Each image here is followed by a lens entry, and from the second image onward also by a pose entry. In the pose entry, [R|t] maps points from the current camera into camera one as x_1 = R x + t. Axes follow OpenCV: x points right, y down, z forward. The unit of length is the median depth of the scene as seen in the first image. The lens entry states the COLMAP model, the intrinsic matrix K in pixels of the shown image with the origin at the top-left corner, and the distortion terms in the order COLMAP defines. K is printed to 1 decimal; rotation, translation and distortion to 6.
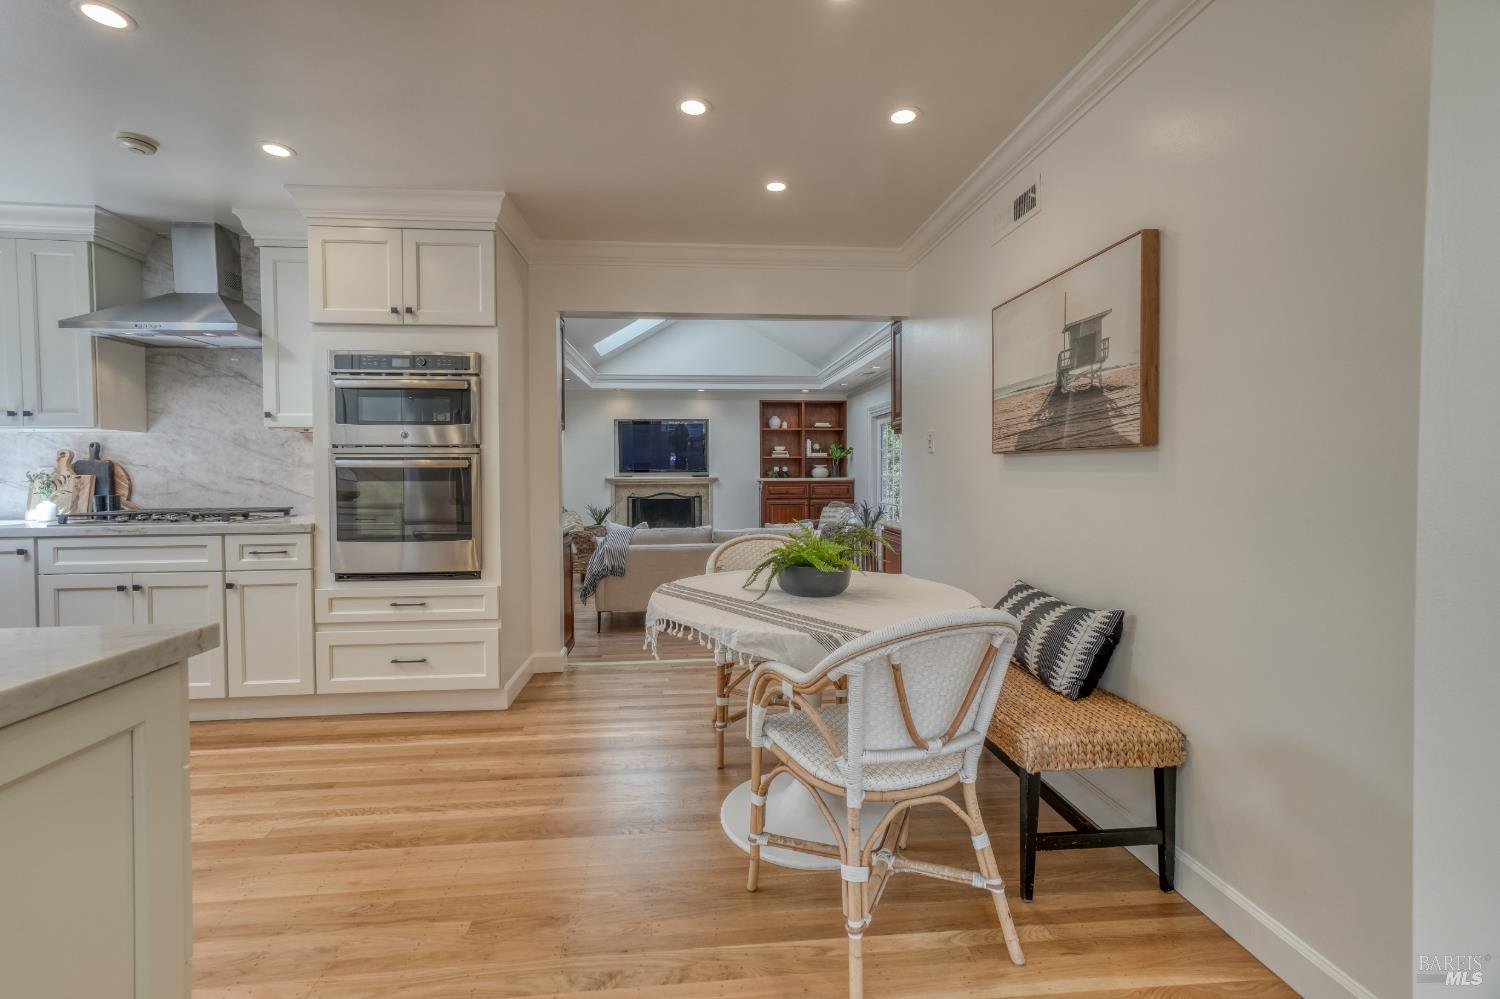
lens RADIAL K [[647.4, 0, 746.8], [0, 647.4, 481.9], [0, 0, 1]] dist [0.000040, 0.000357]
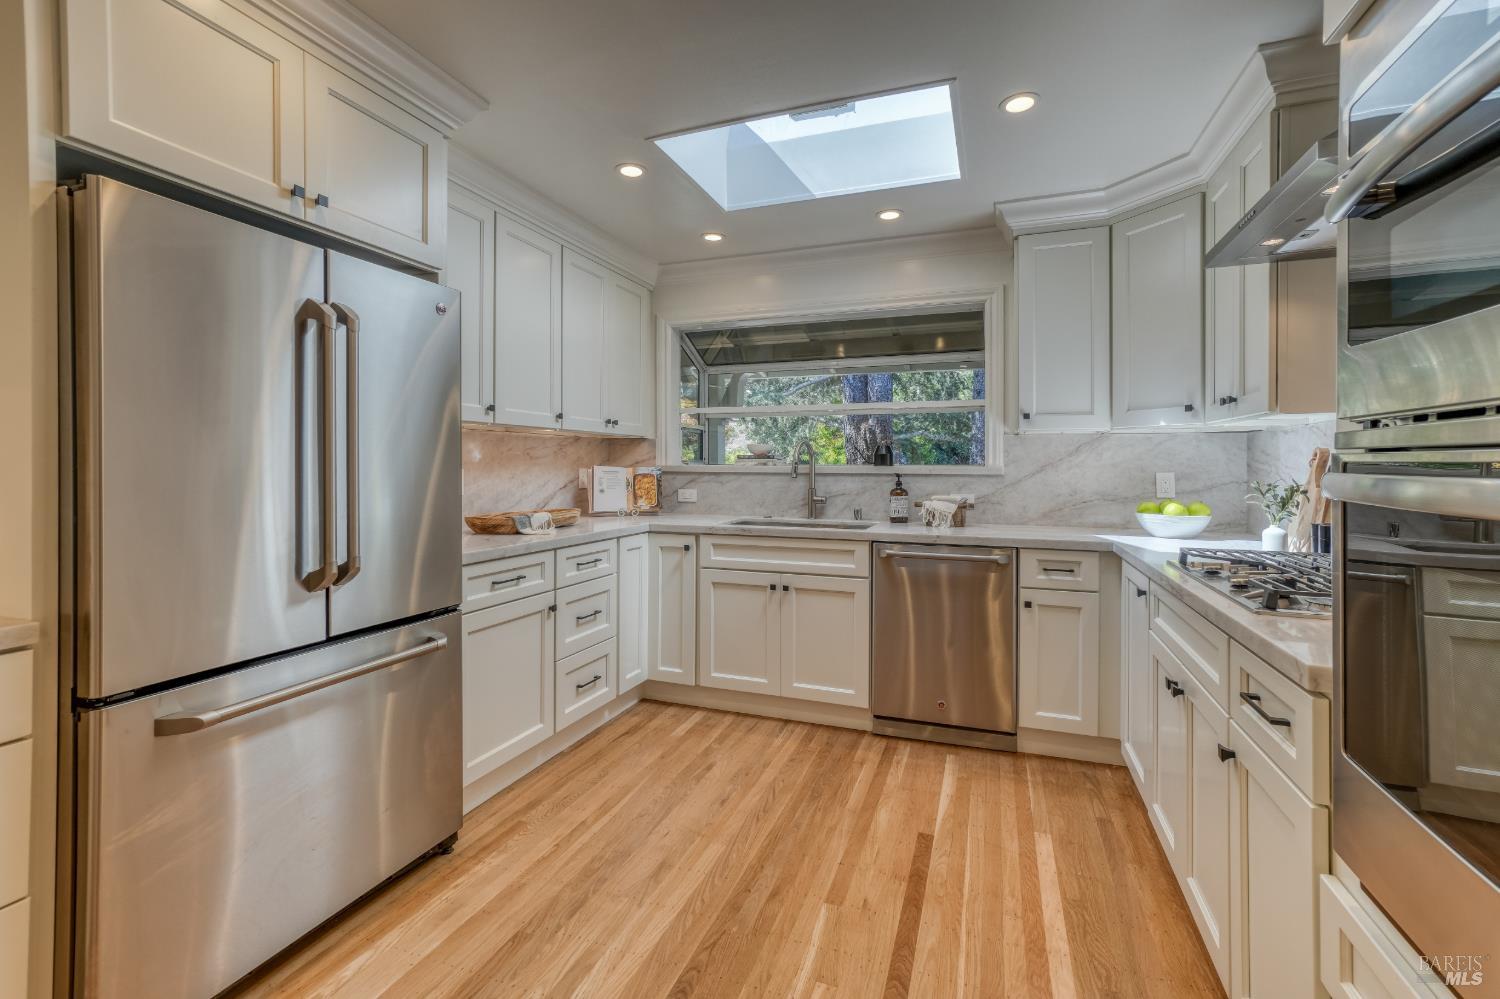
lens RADIAL K [[660.4, 0, 747.8], [0, 660.4, 463.4], [0, 0, 1]] dist [-0.009766, 0.014822]
pose [[-0.428163, 0.003338, -0.903695, -0.211879], [-0.017963, 0.999764, 0.012204, -0.031648], [0.903523, 0.021458, -0.428002, 0.757052]]
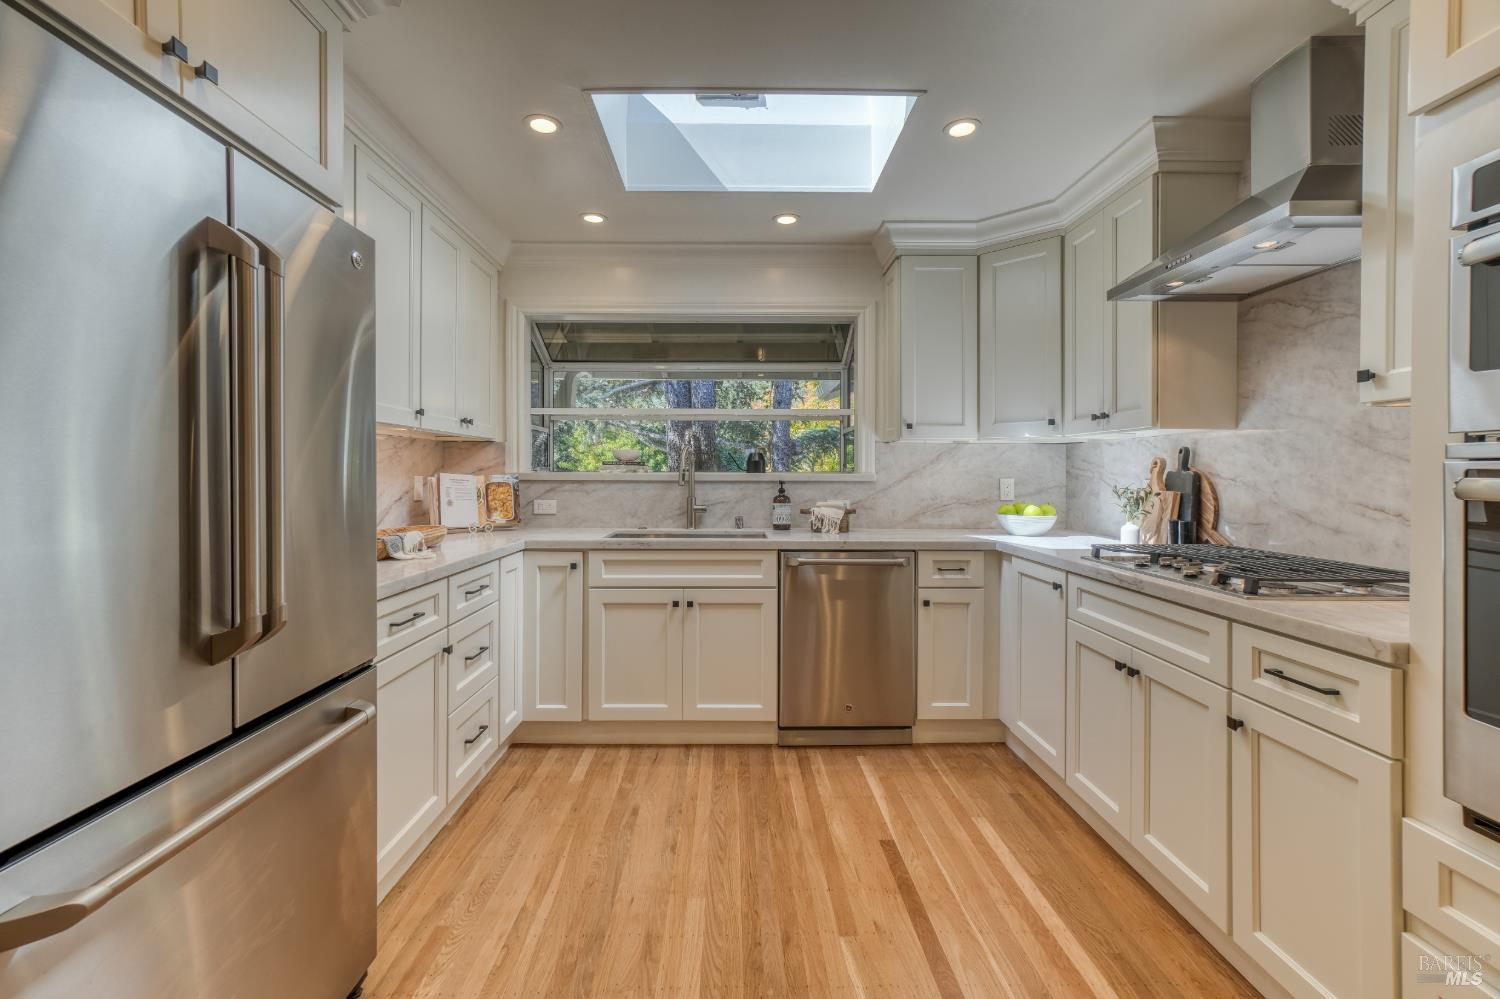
lens RADIAL K [[660.5, 0, 738.0], [0, 660.5, 472.7], [0, 0, 1]] dist [-0.011513, 0.012661]
pose [[-0.078716, 0.005755, -0.996880, -0.215181], [-0.021329, 0.999745, 0.007456, -0.026261], [0.996669, 0.021849, -0.078573, 0.547912]]
